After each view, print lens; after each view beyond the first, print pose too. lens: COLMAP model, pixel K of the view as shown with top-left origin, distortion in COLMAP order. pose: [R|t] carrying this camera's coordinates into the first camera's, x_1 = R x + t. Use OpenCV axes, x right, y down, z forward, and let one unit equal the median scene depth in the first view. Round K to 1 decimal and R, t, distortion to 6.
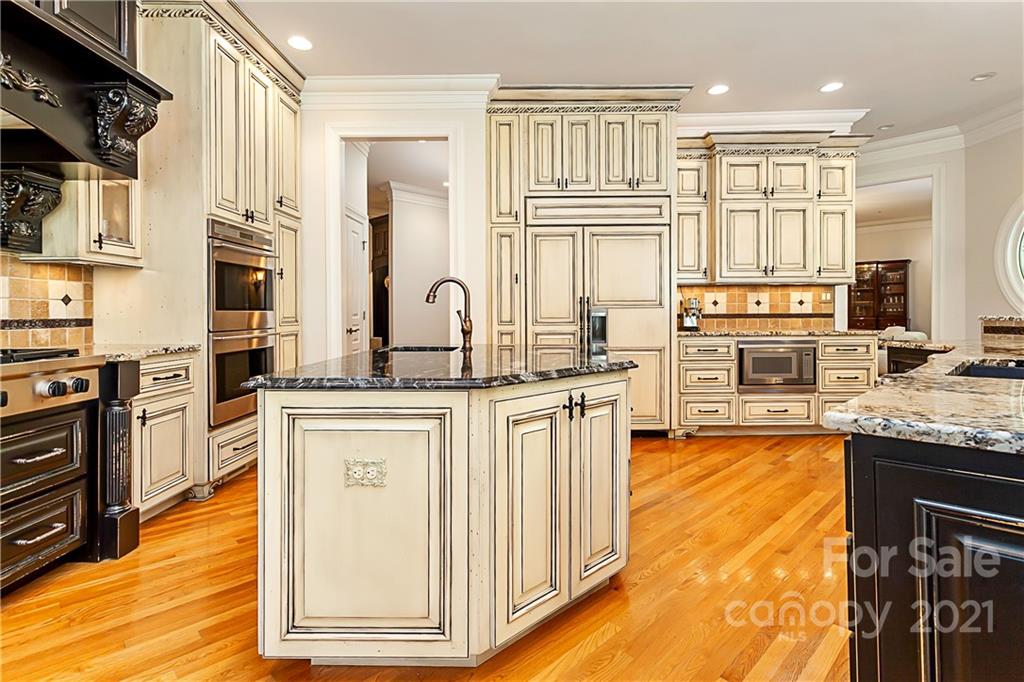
lens RADIAL K [[496.2, 0, 514.0], [0, 496.2, 313.3], [0, 0, 1]] dist [0.003326, 0.003866]
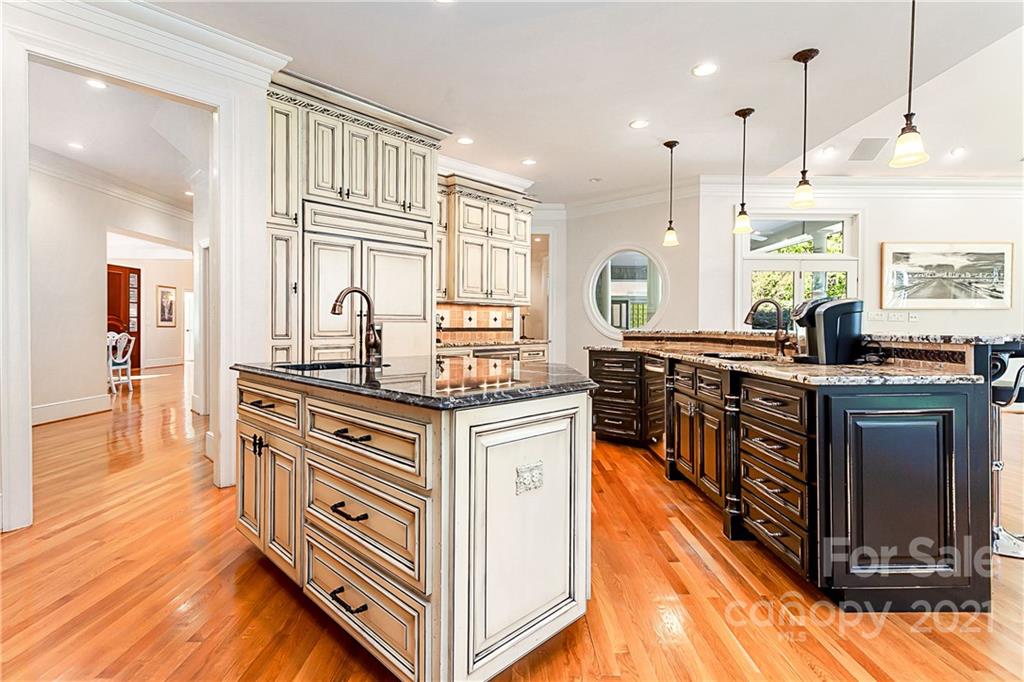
lens RADIAL K [[496.2, 0, 486.2], [0, 496.2, 328.6], [0, 0, 1]] dist [0.003326, 0.003866]
pose [[0.707584, 0.002886, 0.706623, -0.490491], [-0.005454, 0.999984, 0.001378, 0.001497], [-0.706608, -0.004829, 0.707589, 0.140726]]
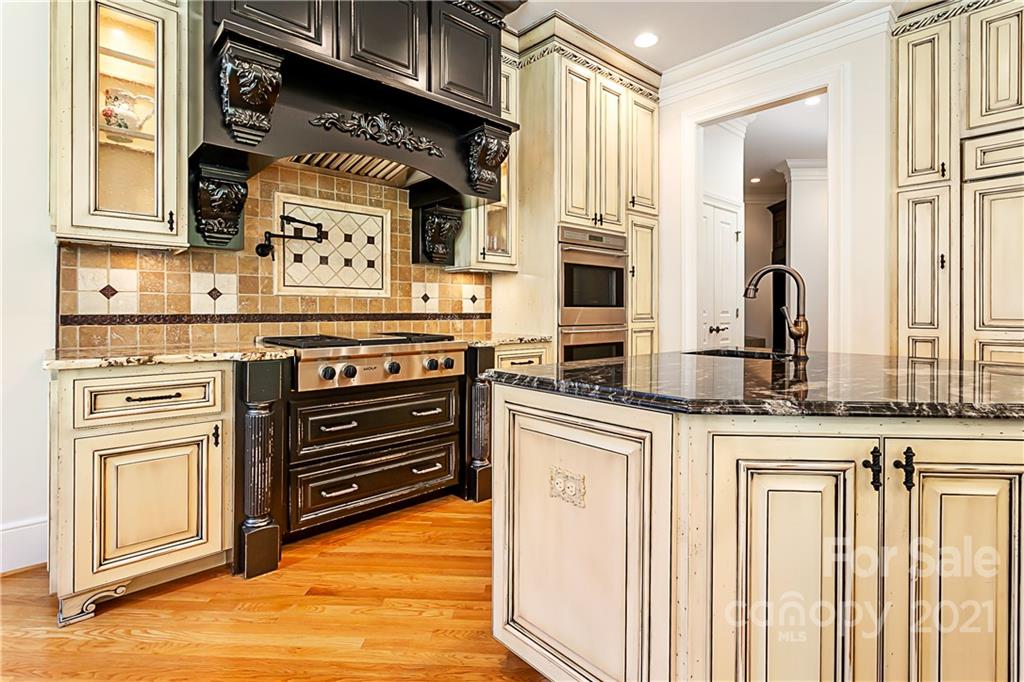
lens RADIAL K [[496.2, 0, 520.2], [0, 496.2, 309.3], [0, 0, 1]] dist [0.003326, 0.003866]
pose [[0.694715, 0.005118, -0.719267, 0.120832], [-0.006555, 0.999978, 0.000783, -0.000726], [0.719256, 0.004171, 0.694733, 0.128382]]
